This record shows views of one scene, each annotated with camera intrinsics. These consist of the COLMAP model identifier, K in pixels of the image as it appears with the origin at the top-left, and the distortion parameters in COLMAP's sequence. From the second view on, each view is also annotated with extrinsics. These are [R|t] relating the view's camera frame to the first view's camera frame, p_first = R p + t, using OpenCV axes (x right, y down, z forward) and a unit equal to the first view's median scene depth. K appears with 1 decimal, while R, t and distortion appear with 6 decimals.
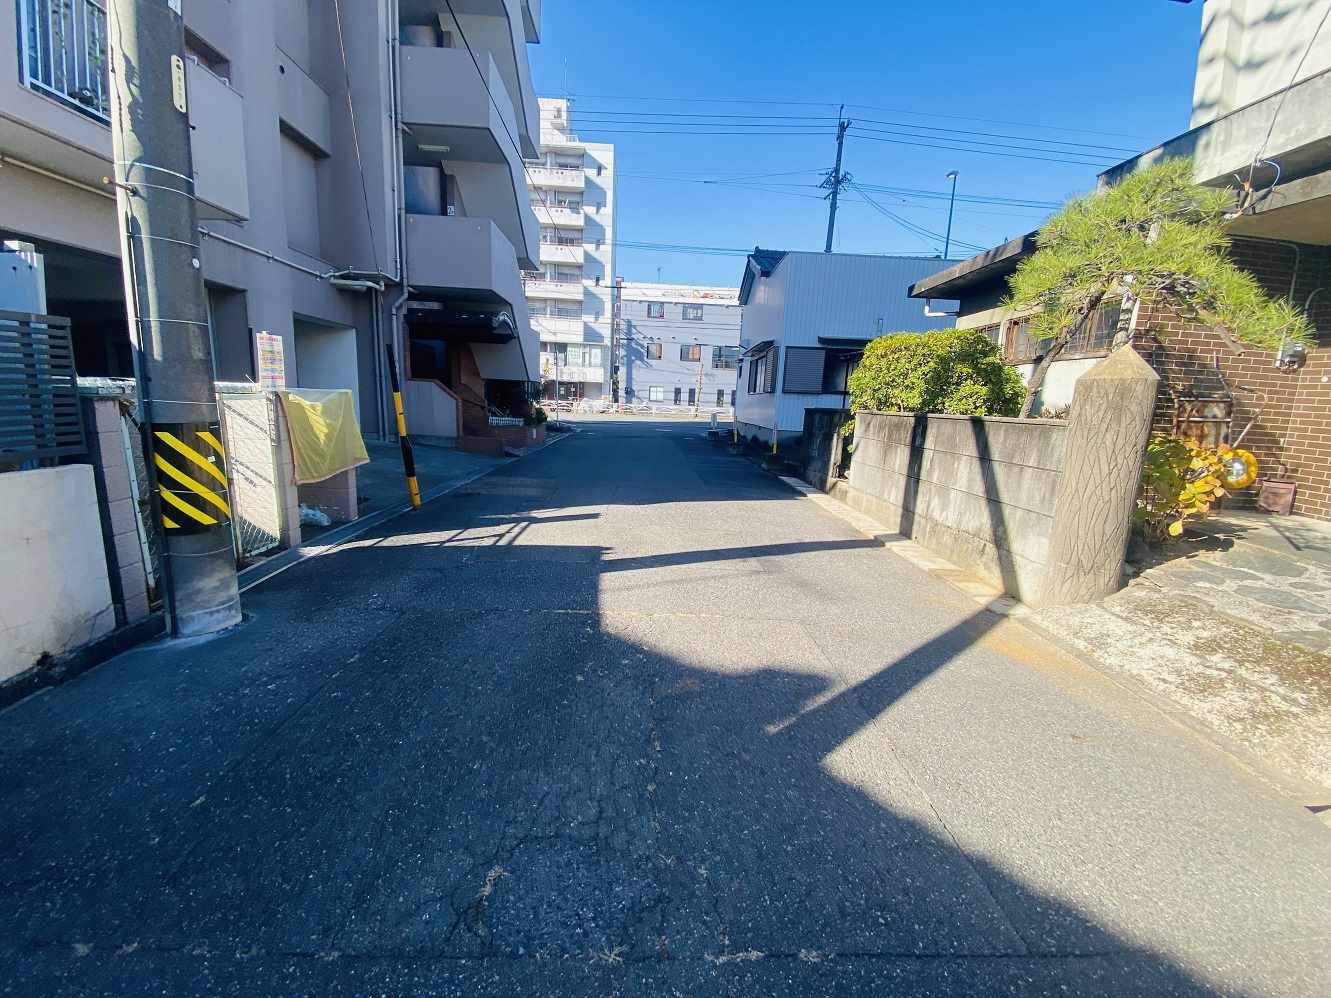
lens RADIAL K [[532.7, 0, 665.5], [0, 532.7, 499.0], [0, 0, 1]] dist [0.017058, -0.018414]
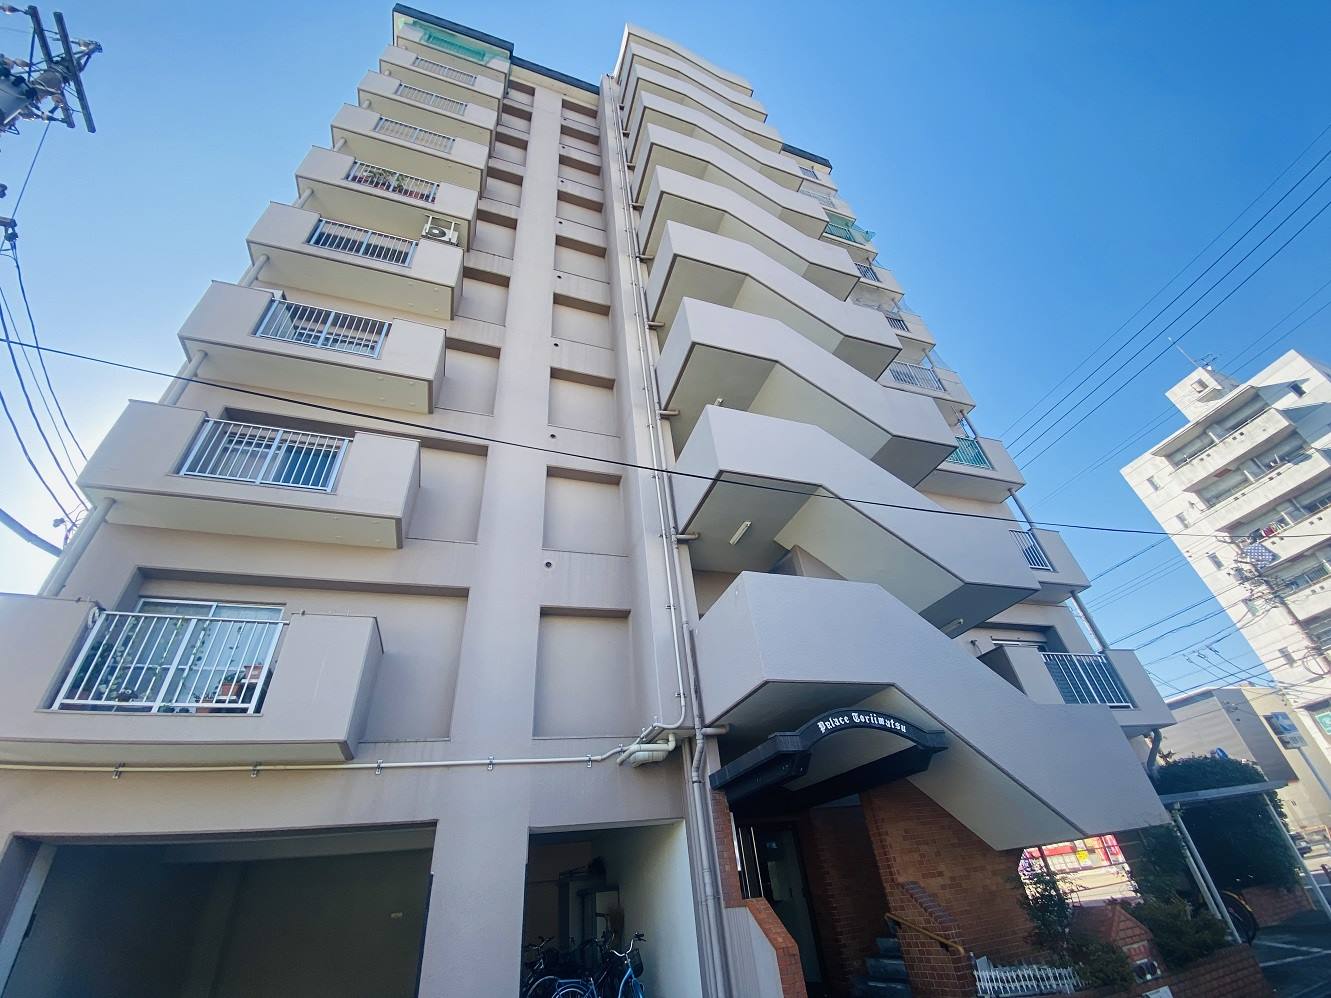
lens RADIAL K [[532.7, 0, 665.5], [0, 532.7, 499.0], [0, 0, 1]] dist [0.017058, -0.018414]
pose [[0.279738, -0.632381, -0.722385, 0.035815], [-0.068412, 0.737383, -0.672002, -0.044399], [0.957636, 0.237404, 0.163011, 0.205836]]
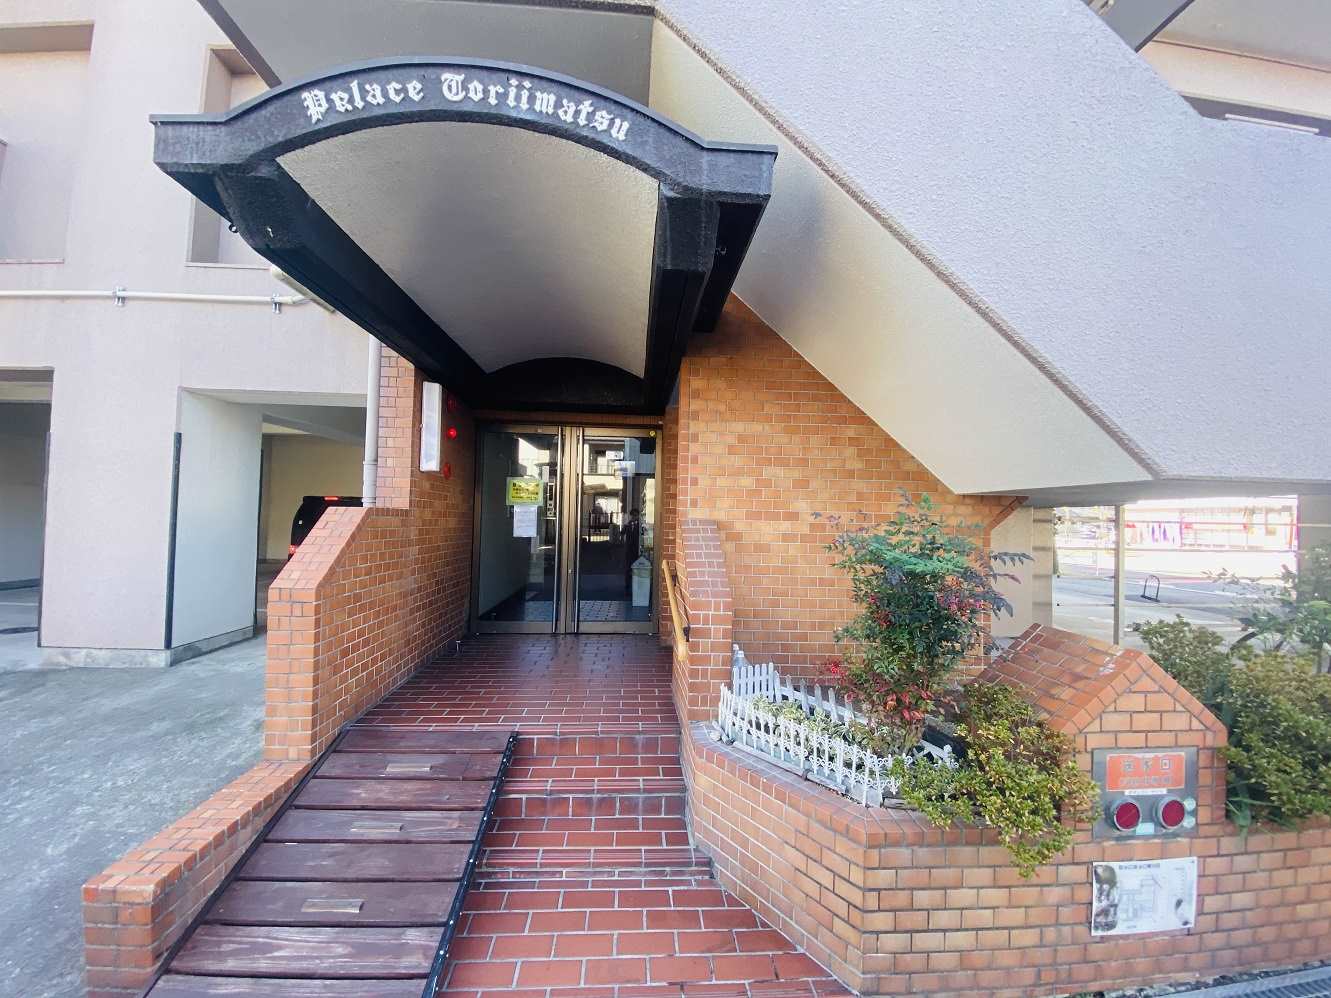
lens RADIAL K [[532.7, 0, 665.5], [0, 532.7, 499.0], [0, 0, 1]] dist [0.017058, -0.018414]
pose [[0.032854, -0.073425, -0.996759, -0.044601], [-0.203437, 0.975928, -0.078596, -0.066179], [0.978537, 0.205360, 0.017126, 0.312583]]
